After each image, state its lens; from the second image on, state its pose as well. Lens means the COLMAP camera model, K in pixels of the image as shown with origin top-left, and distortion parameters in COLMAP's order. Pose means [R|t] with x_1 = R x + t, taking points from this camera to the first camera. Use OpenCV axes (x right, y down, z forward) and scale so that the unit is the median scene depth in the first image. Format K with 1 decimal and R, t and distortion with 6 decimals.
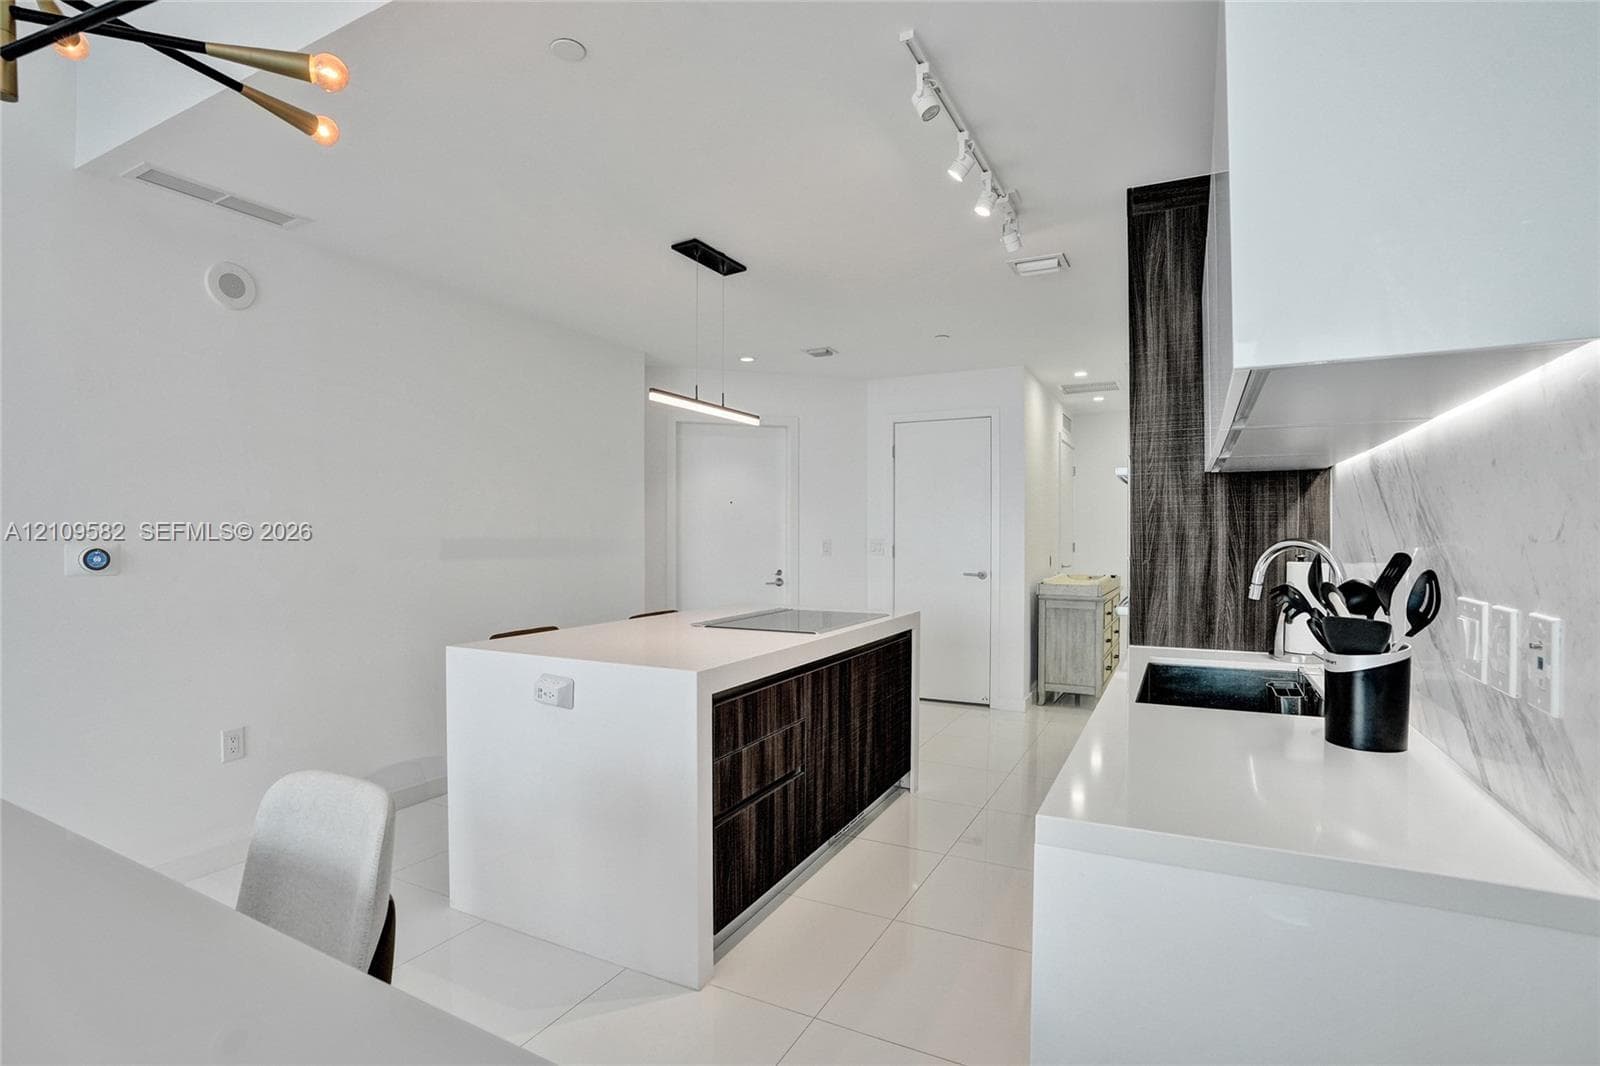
lens RADIAL K [[748.3, 0, 804.5], [0, 748.3, 531.7], [0, 0, 1]] dist [0.000108, 0.002194]
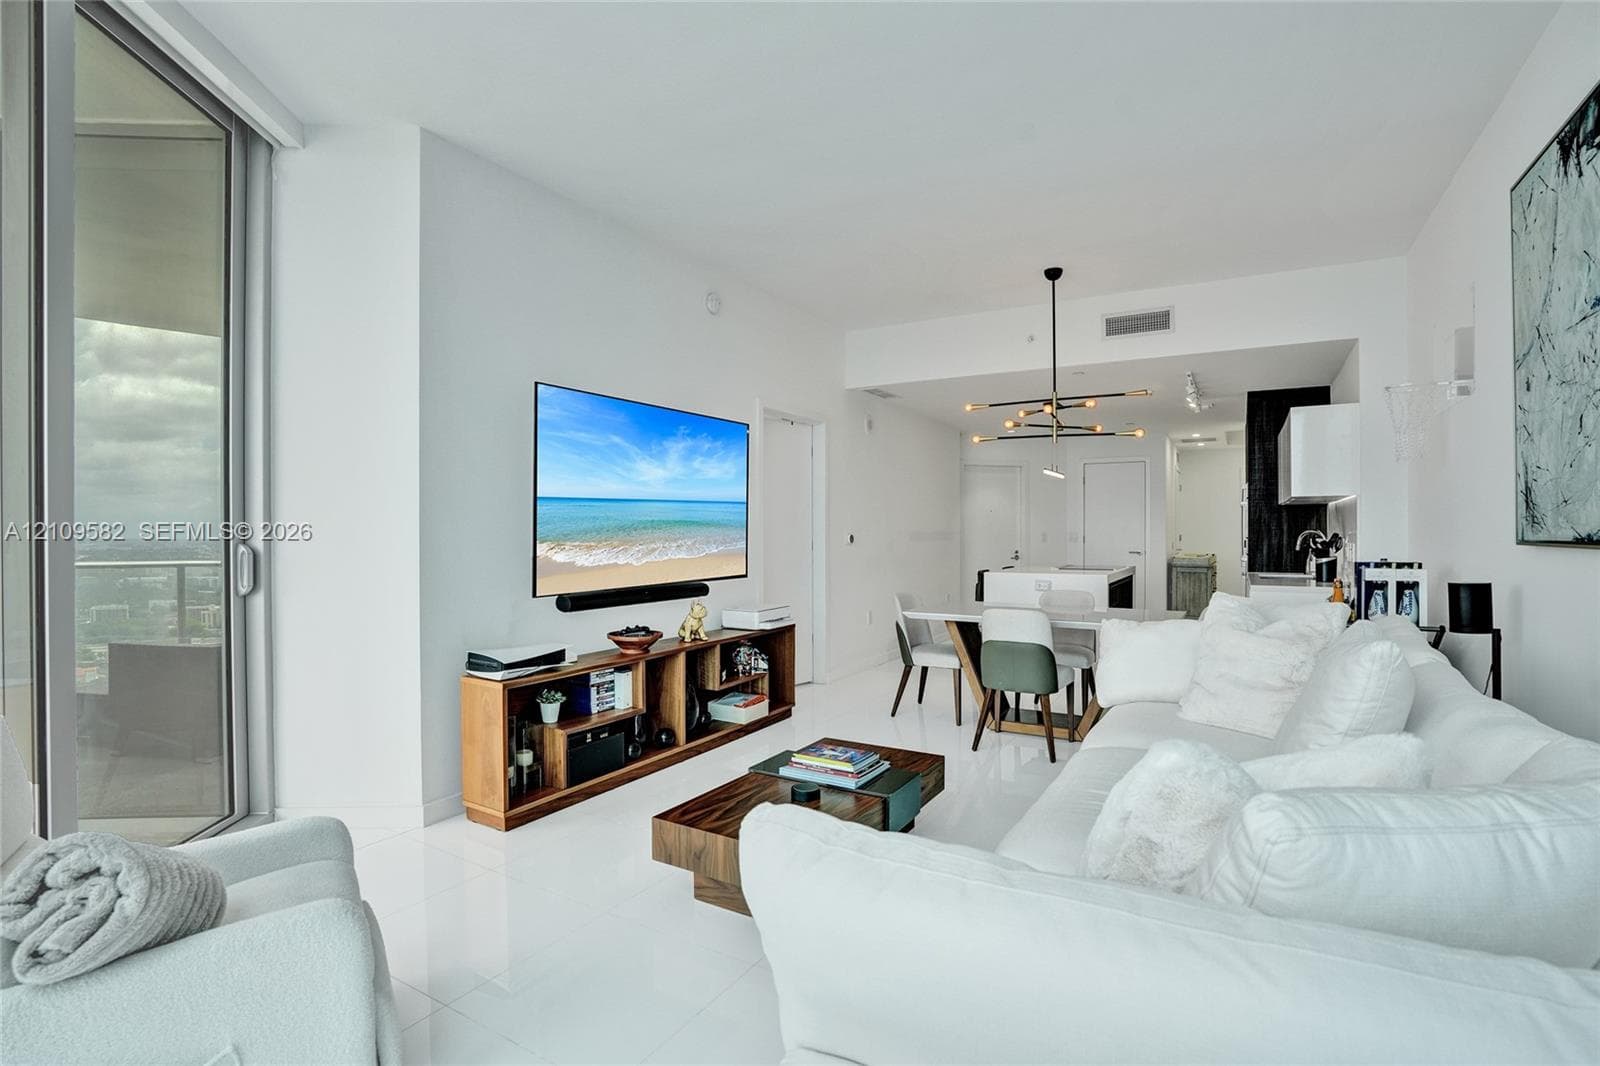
lens RADIAL K [[748.3, 0, 802.7], [0, 748.3, 533.9], [0, 0, 1]] dist [0.000108, 0.002194]
pose [[0.998568, -0.005617, -0.053196, -1.016552], [0.005962, 0.999962, 0.006320, -0.003912], [0.053159, -0.006628, 0.998564, -1.752405]]
